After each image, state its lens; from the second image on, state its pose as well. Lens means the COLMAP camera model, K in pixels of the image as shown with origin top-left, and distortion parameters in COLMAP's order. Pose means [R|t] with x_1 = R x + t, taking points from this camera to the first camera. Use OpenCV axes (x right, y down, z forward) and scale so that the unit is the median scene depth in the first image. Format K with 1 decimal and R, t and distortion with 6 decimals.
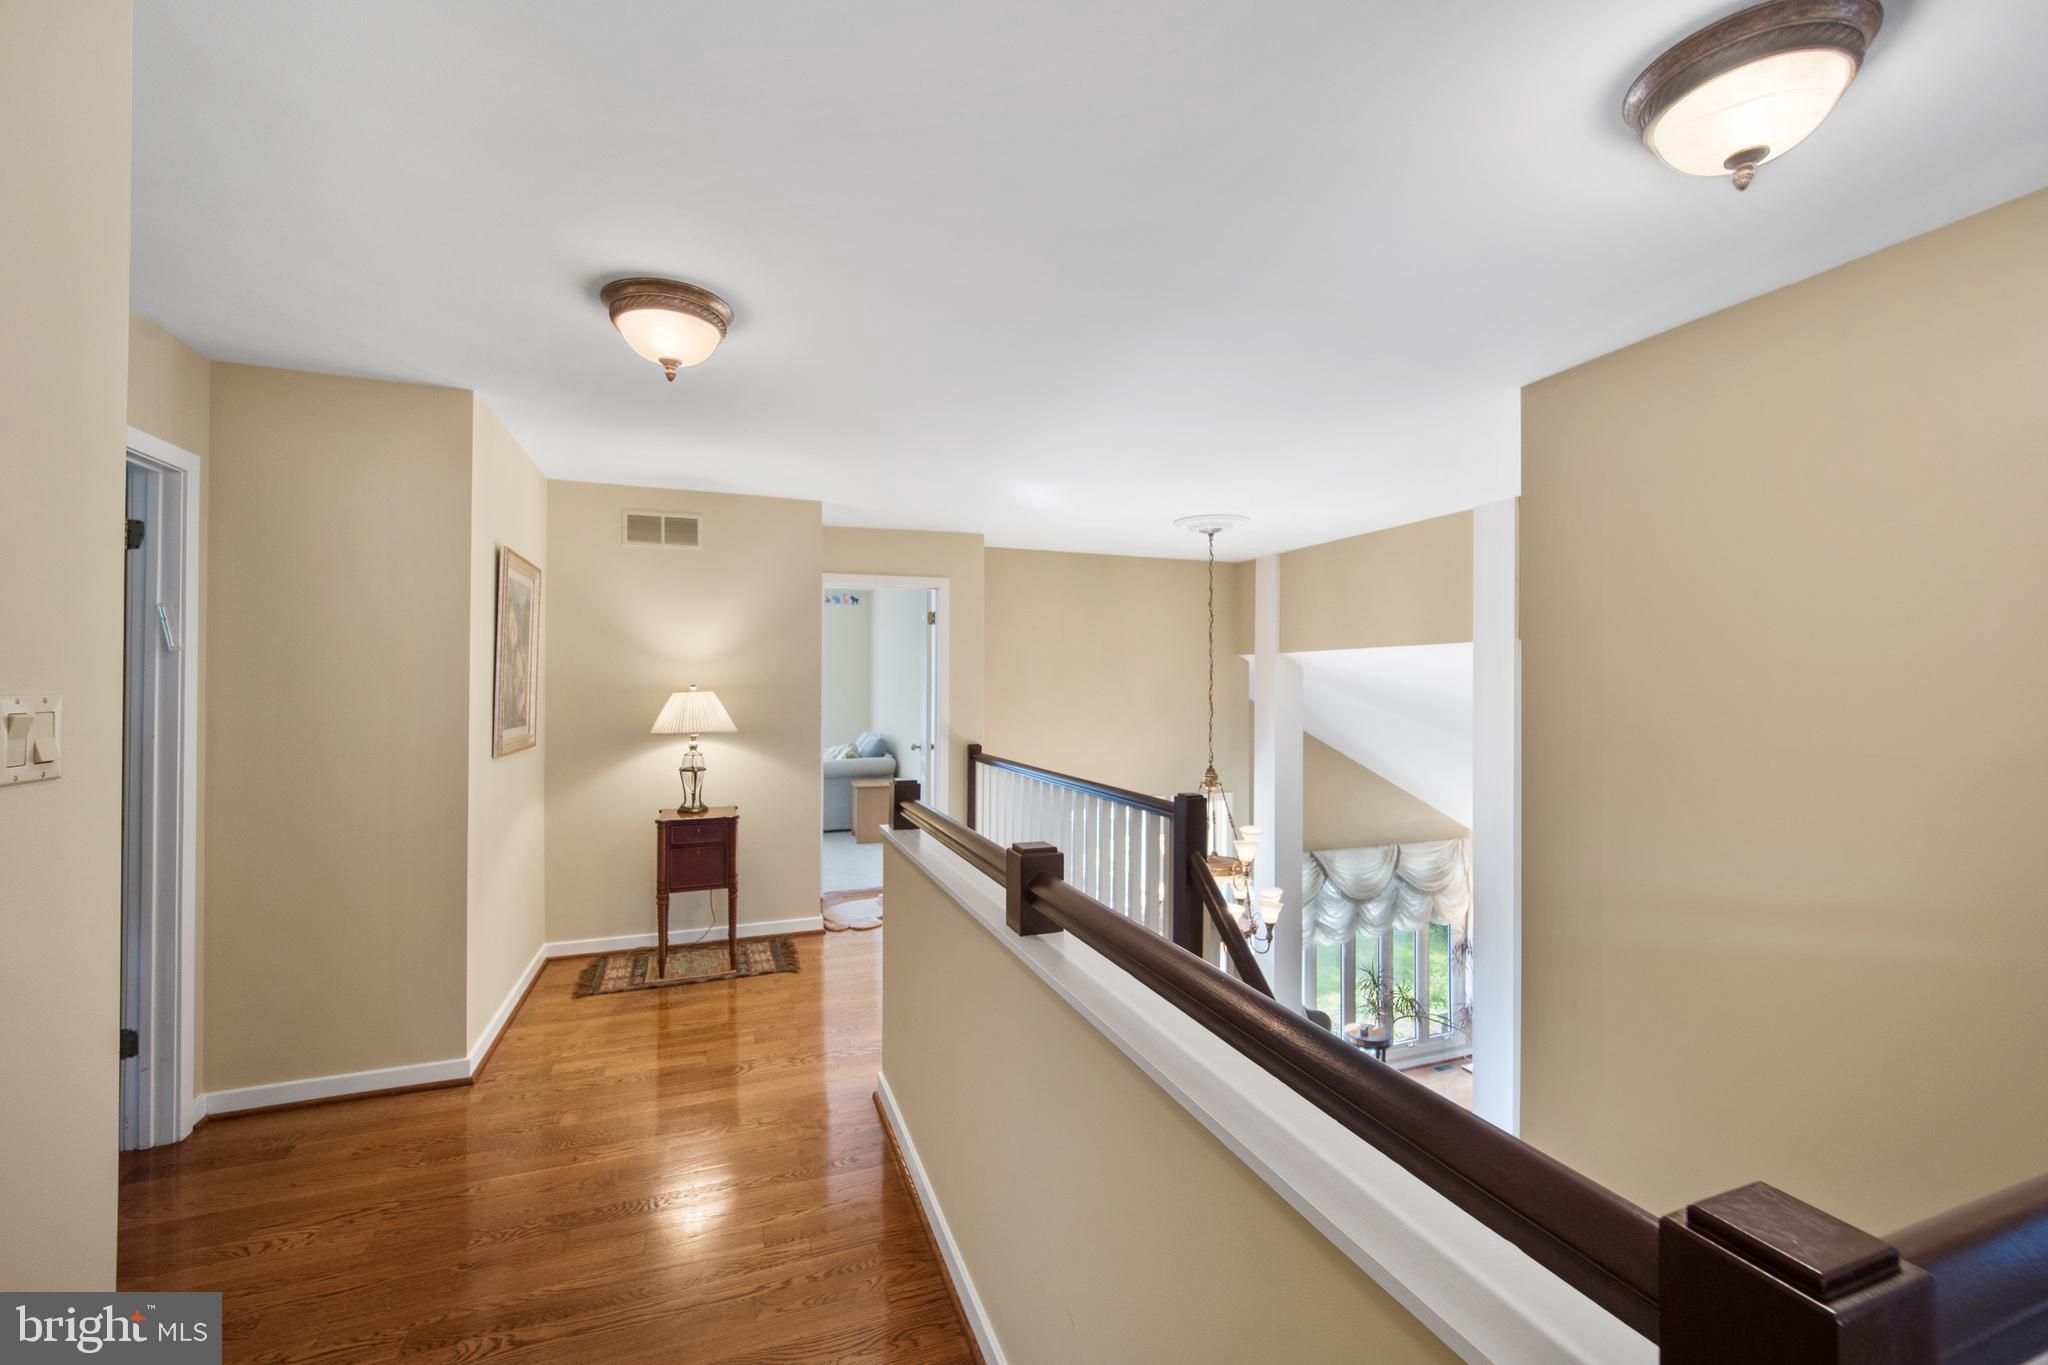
lens RADIAL K [[837.3, 0, 1036.4], [0, 837.3, 688.3], [0, 0, 1]] dist [-0.003234, -0.000798]
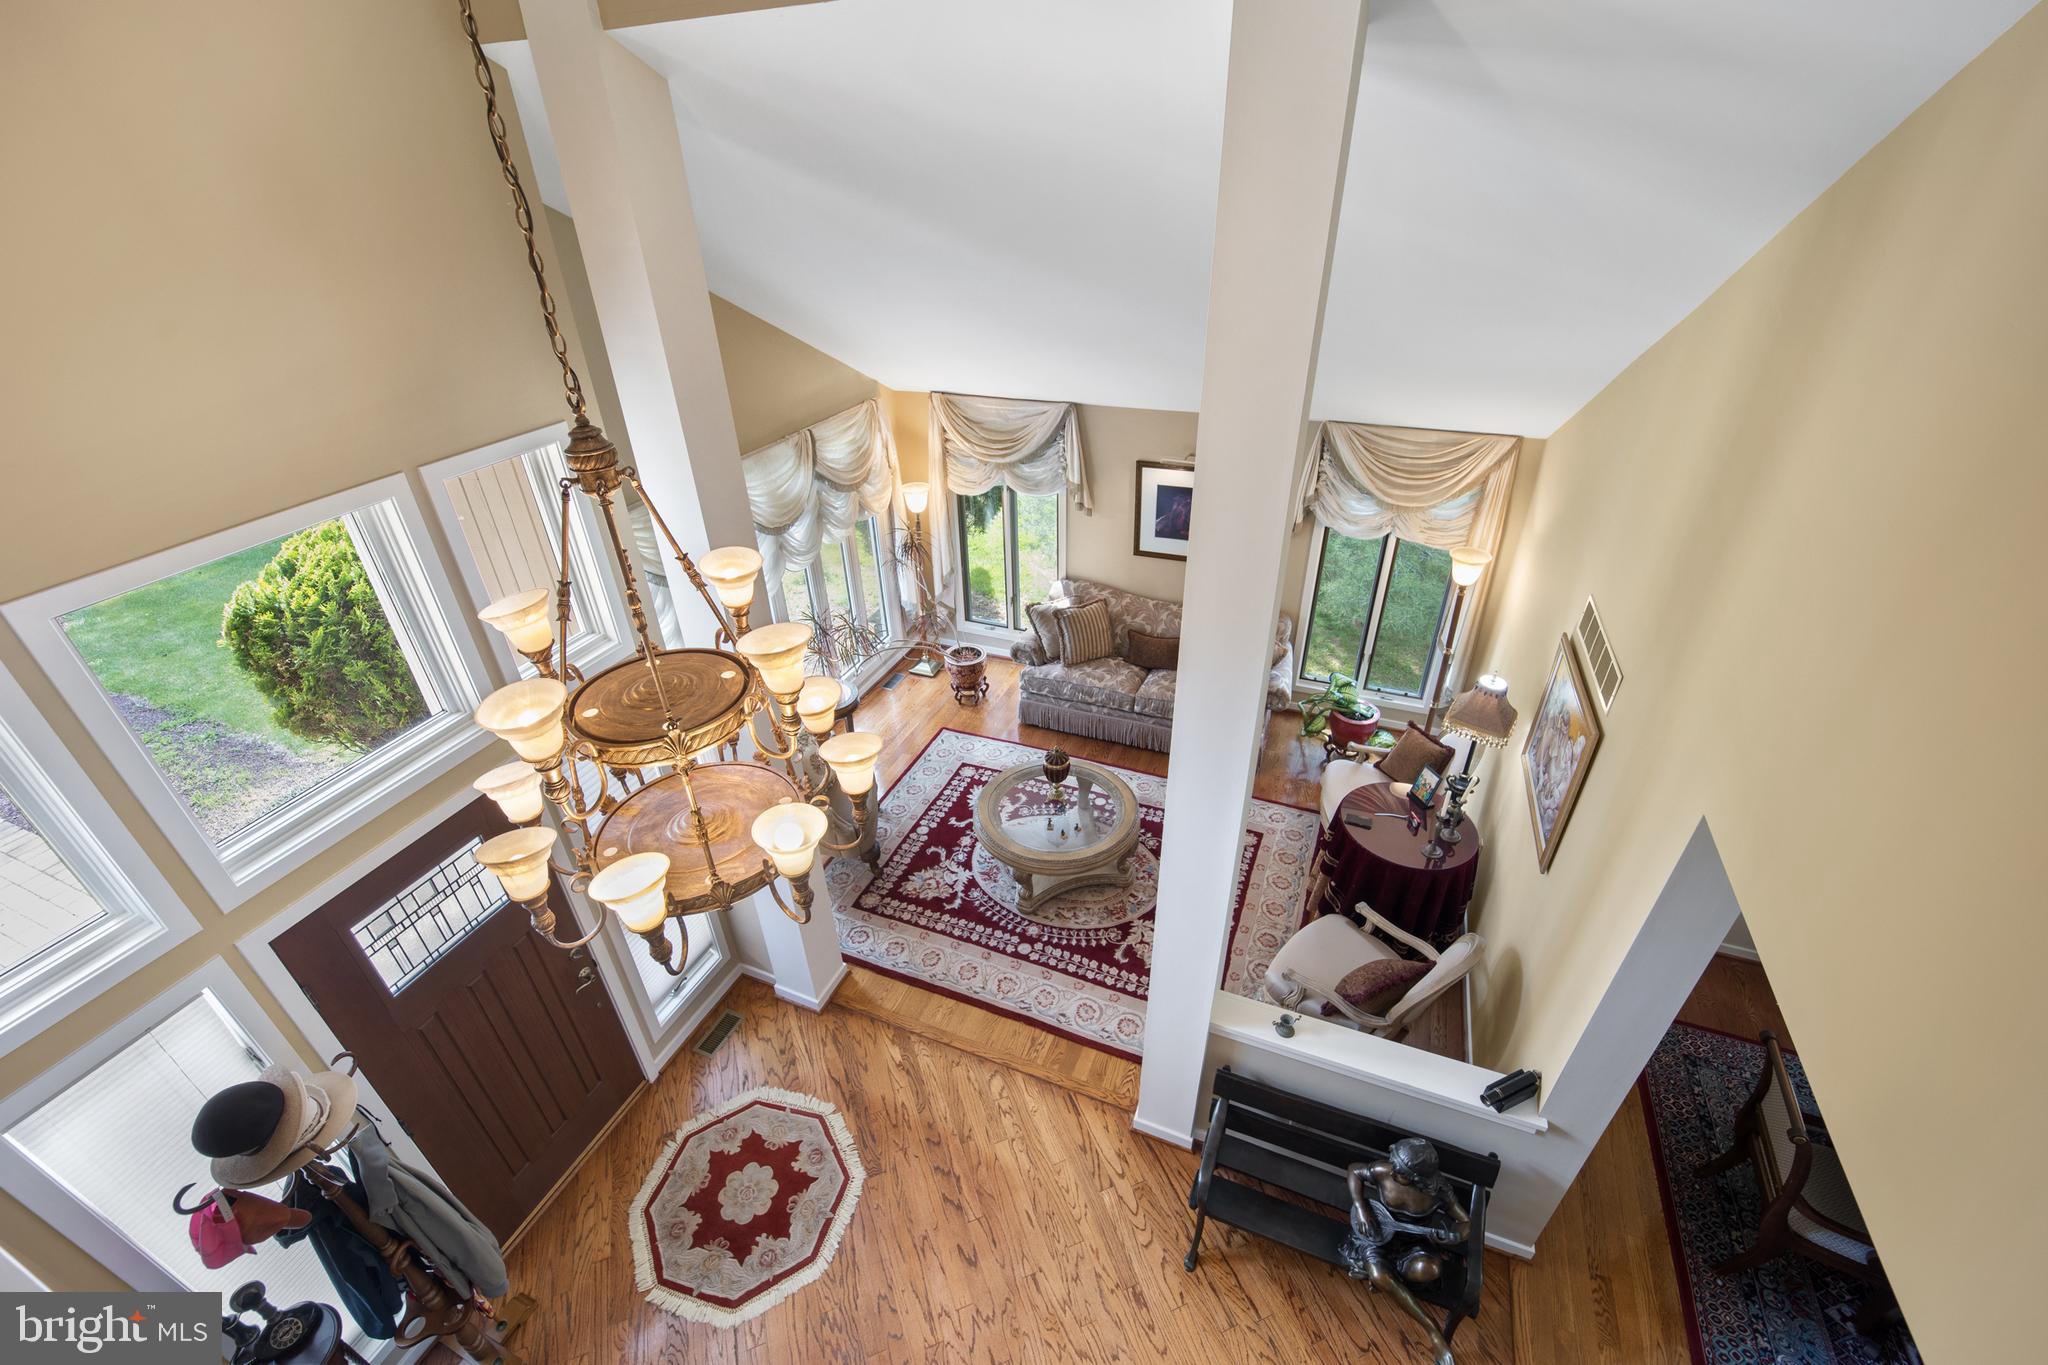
lens RADIAL K [[837.3, 0, 1023.6], [0, 837.3, 673.0], [0, 0, 1]] dist [-0.003234, -0.000798]
pose [[0.681074, -0.392309, 0.618249, 0.057843], [0.019897, 0.853959, 0.519960, 0.008921], [-0.731944, -0.341829, 0.589415, 0.415752]]
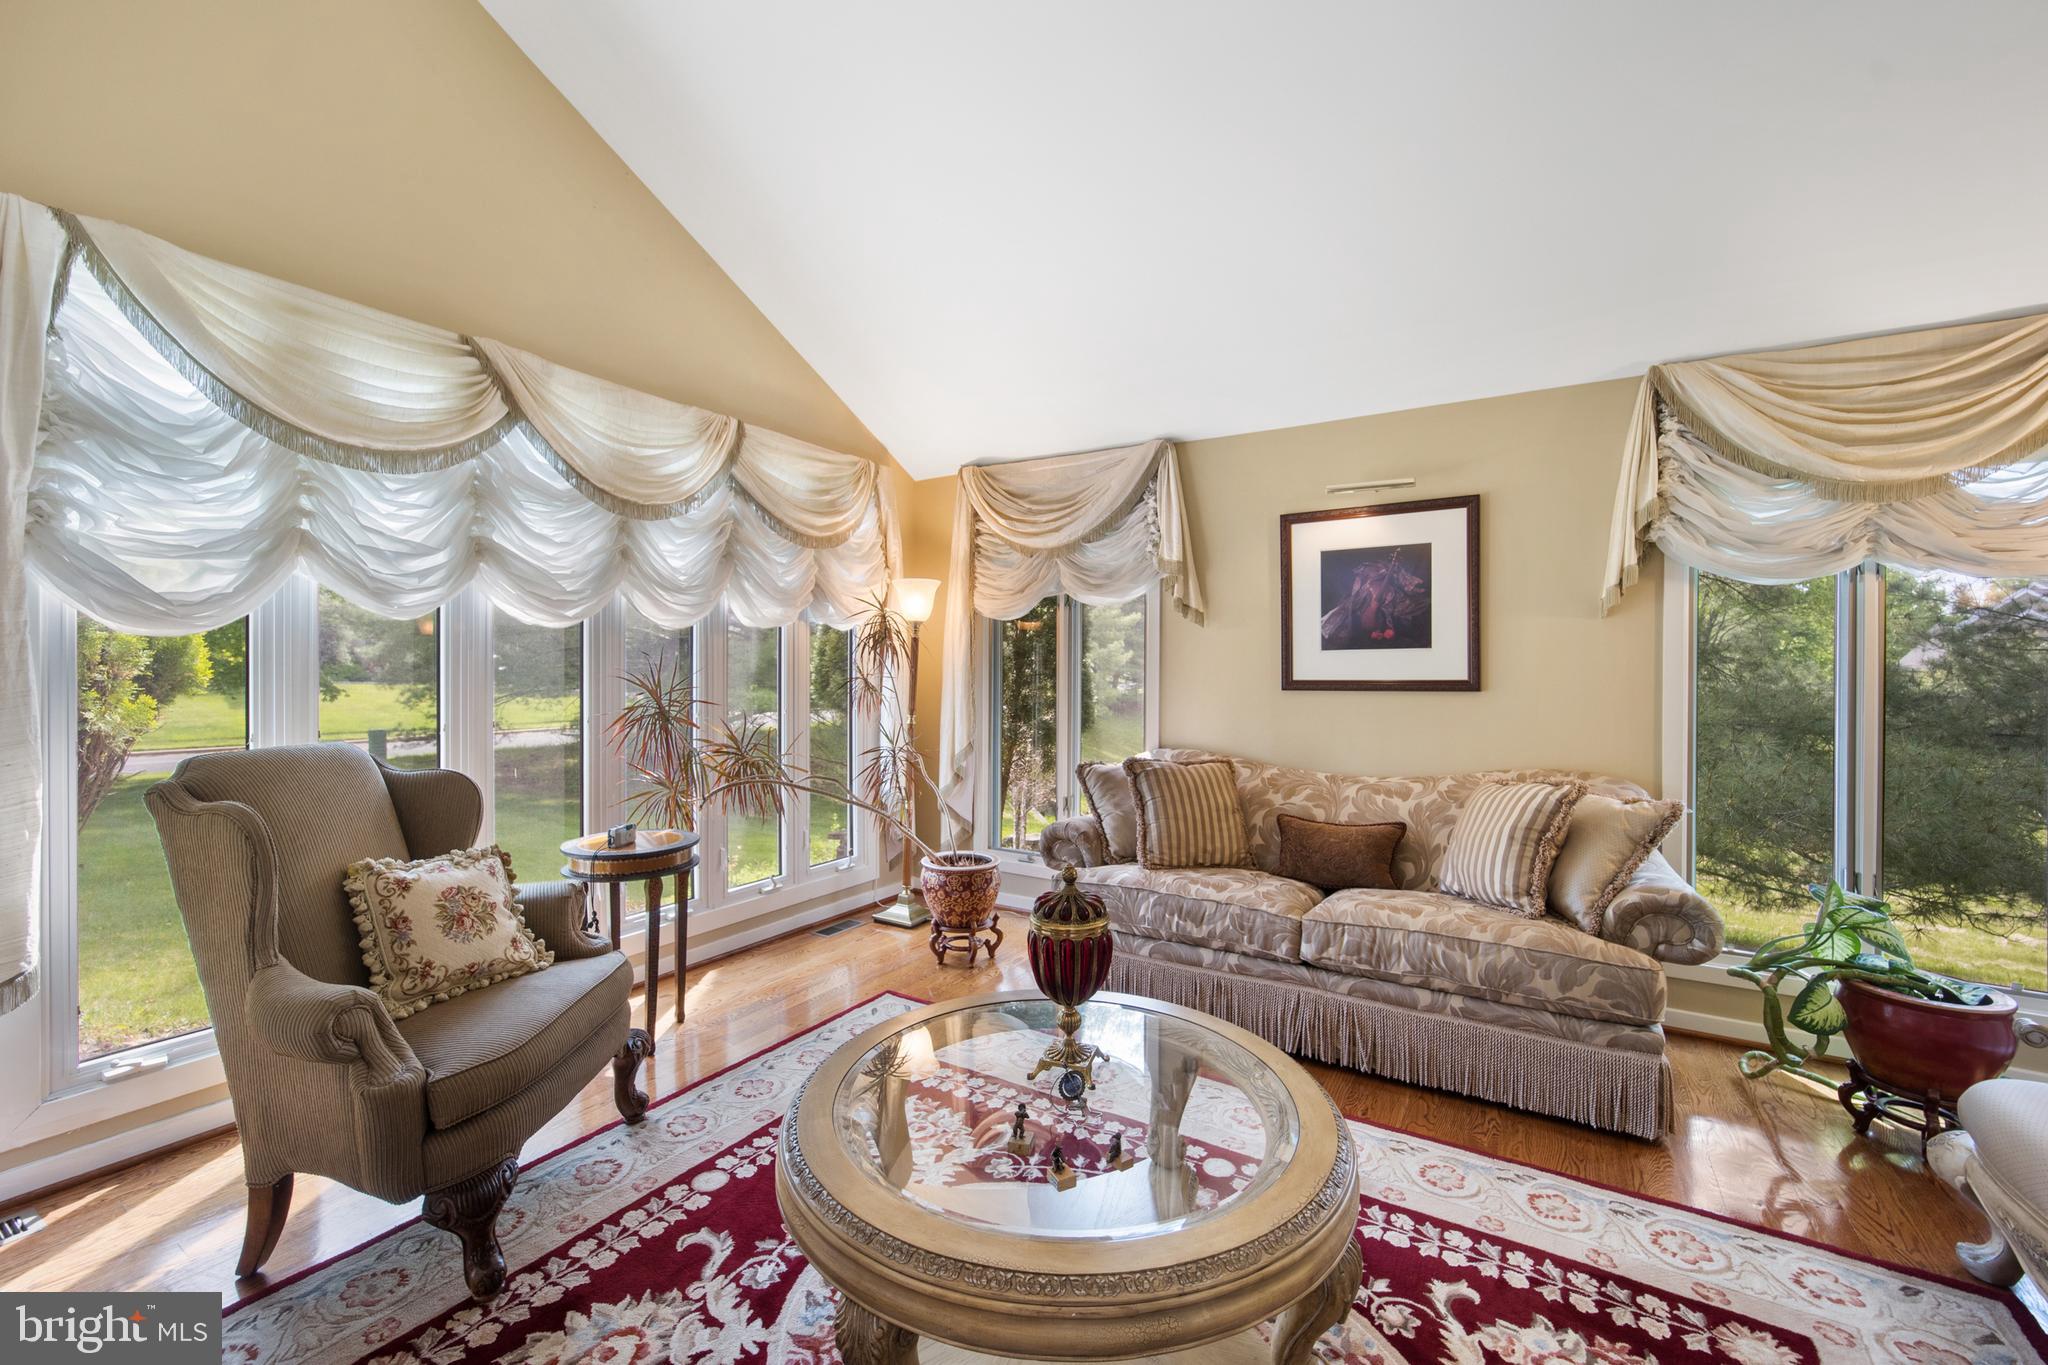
lens RADIAL K [[837.3, 0, 1023.2], [0, 837.3, 668.4], [0, 0, 1]] dist [-0.003234, -0.000798]
pose [[0.791788, -0.000627, 0.610795, 0.291555], [-0.008428, 0.999893, 0.011952, 0.311160], [-0.610738, -0.014612, 0.791698, 0.583617]]
